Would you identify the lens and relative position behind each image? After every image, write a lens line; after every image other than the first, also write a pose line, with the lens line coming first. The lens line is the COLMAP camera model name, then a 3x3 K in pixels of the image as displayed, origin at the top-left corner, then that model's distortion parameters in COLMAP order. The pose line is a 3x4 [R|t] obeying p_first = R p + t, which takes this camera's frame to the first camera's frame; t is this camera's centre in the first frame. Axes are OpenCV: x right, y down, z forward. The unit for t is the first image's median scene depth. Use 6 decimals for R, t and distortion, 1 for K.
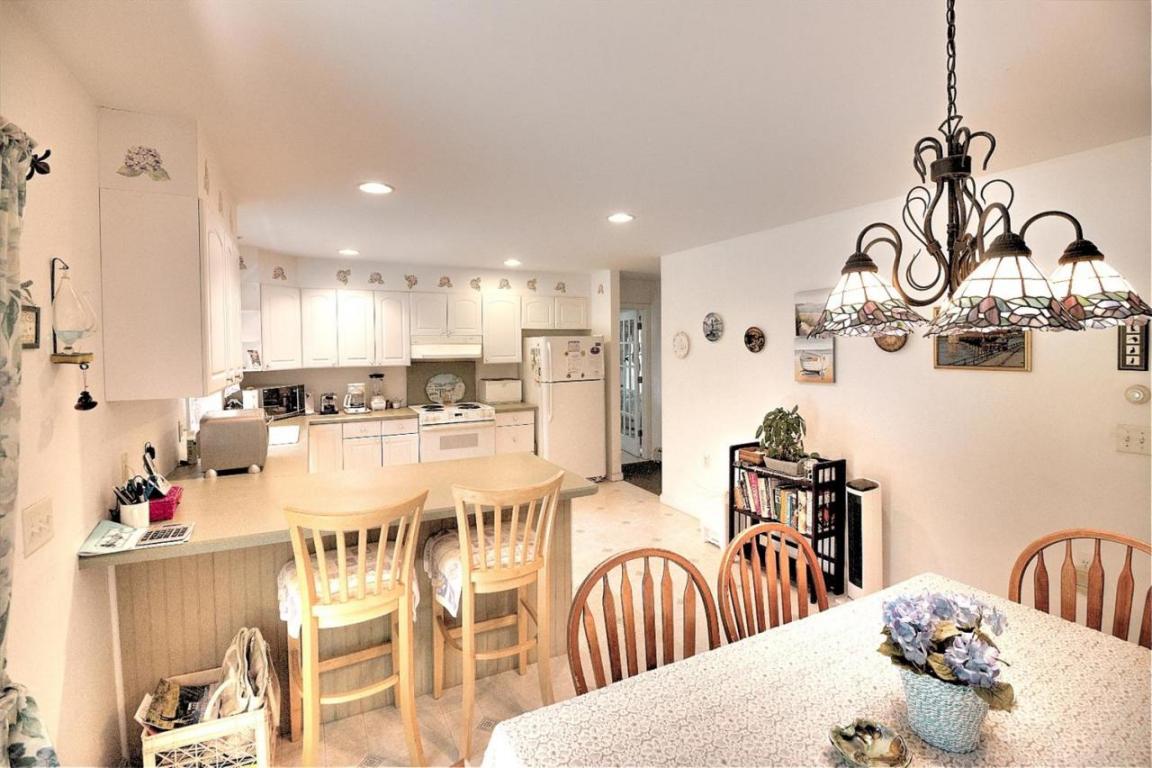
lens RADIAL K [[532.7, 0, 569.7], [0, 532.7, 379.9], [0, 0, 1]] dist [-0.005933, -0.007334]
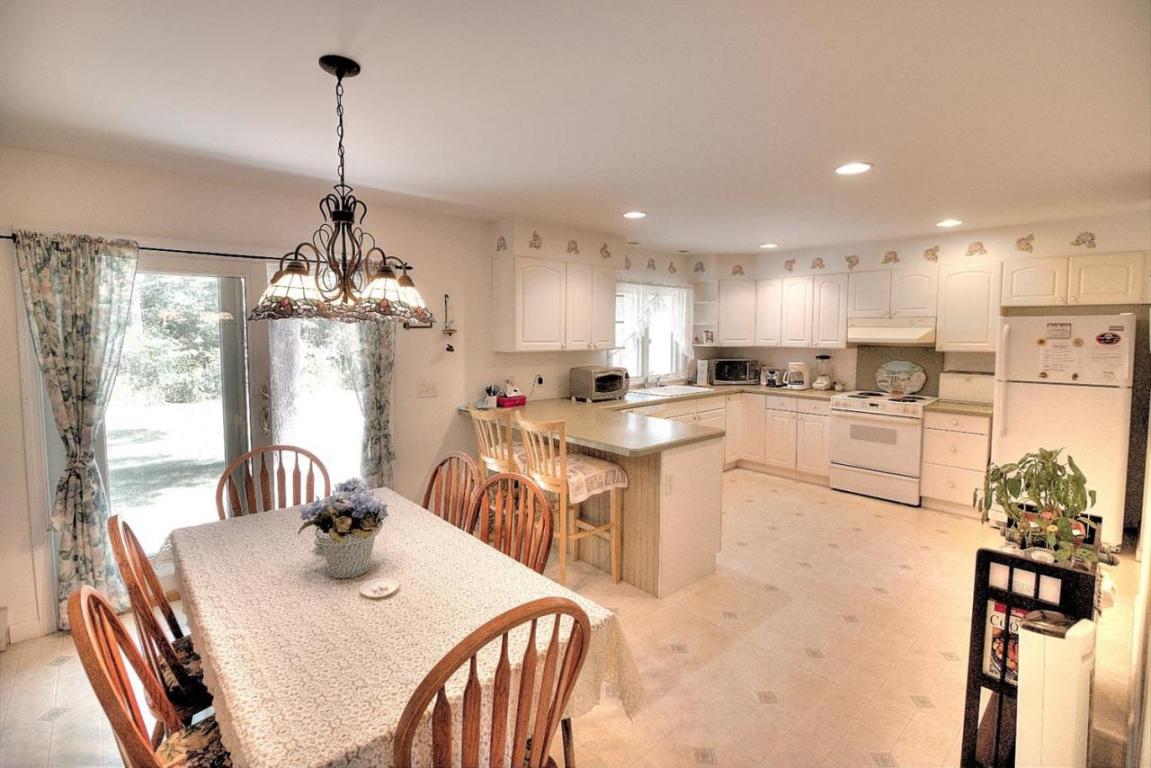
lens RADIAL K [[532.2, 0, 569.9], [0, 532.2, 374.0], [0, 0, 1]] dist [-0.005933, -0.007334]
pose [[0.242171, 0.087902, -0.966244, 0.527562], [-0.065907, 0.995078, 0.074007, -0.019451], [0.967993, 0.045760, 0.246772, 0.271822]]
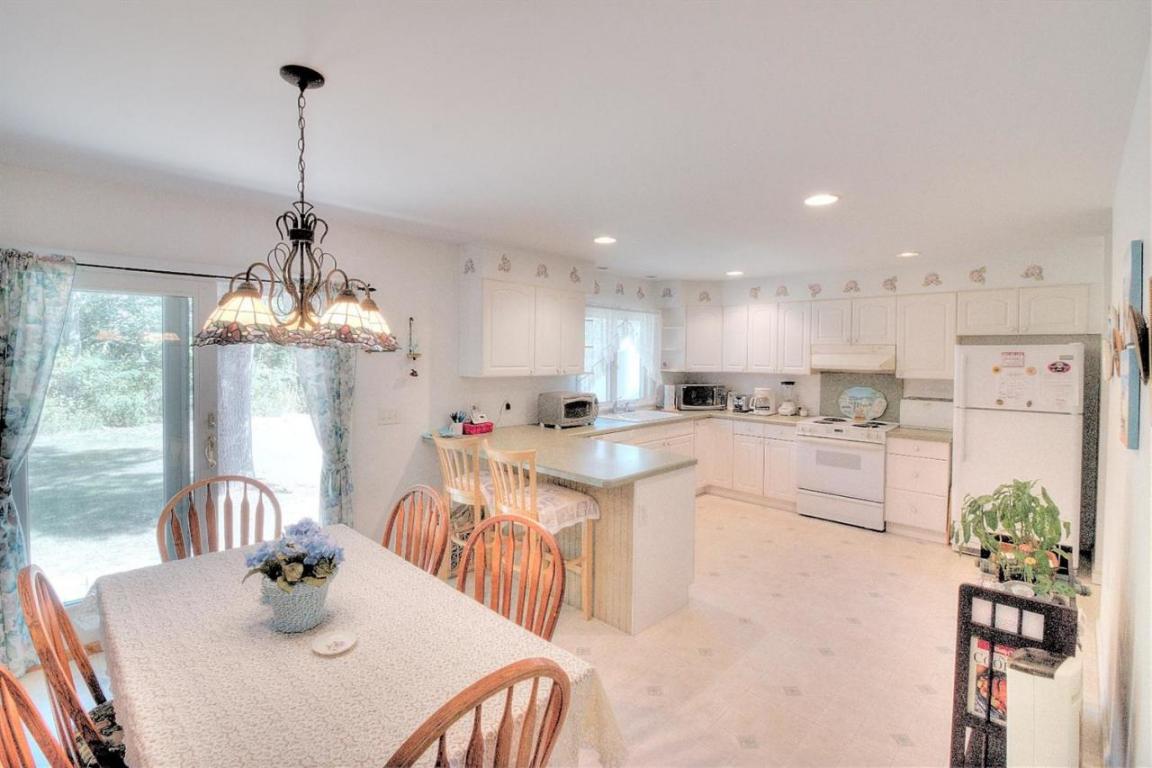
lens RADIAL K [[532.7, 0, 571.0], [0, 532.7, 372.0], [0, 0, 1]] dist [-0.005933, -0.007334]
pose [[0.307840, 0.045604, -0.950344, 0.508916], [-0.073370, 0.997014, 0.024078, -0.023233], [0.948605, 0.062315, 0.310267, 0.269433]]
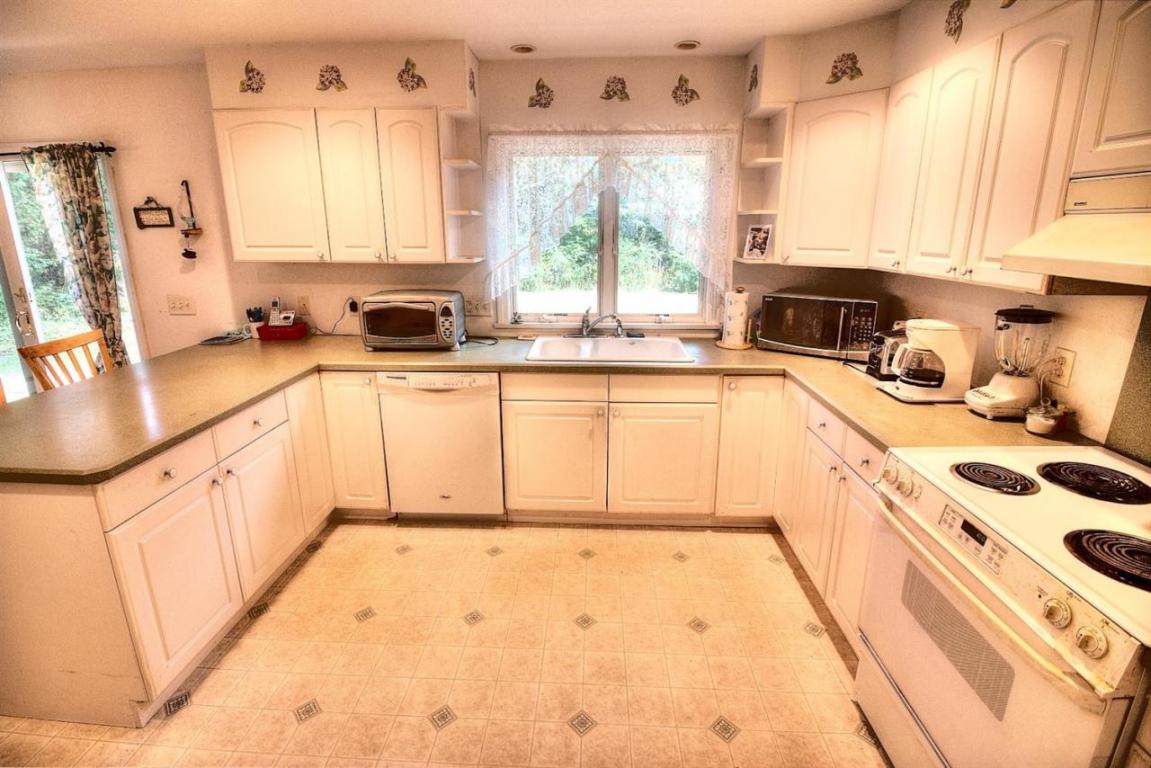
lens RADIAL K [[532.2, 0, 558.2], [0, 532.2, 373.5], [0, 0, 1]] dist [-0.005933, -0.007334]
pose [[-0.515328, 0.236556, -0.823698, 0.054450], [-0.047487, 0.951790, 0.303052, -0.058054], [0.855677, 0.195286, -0.479251, 0.928811]]
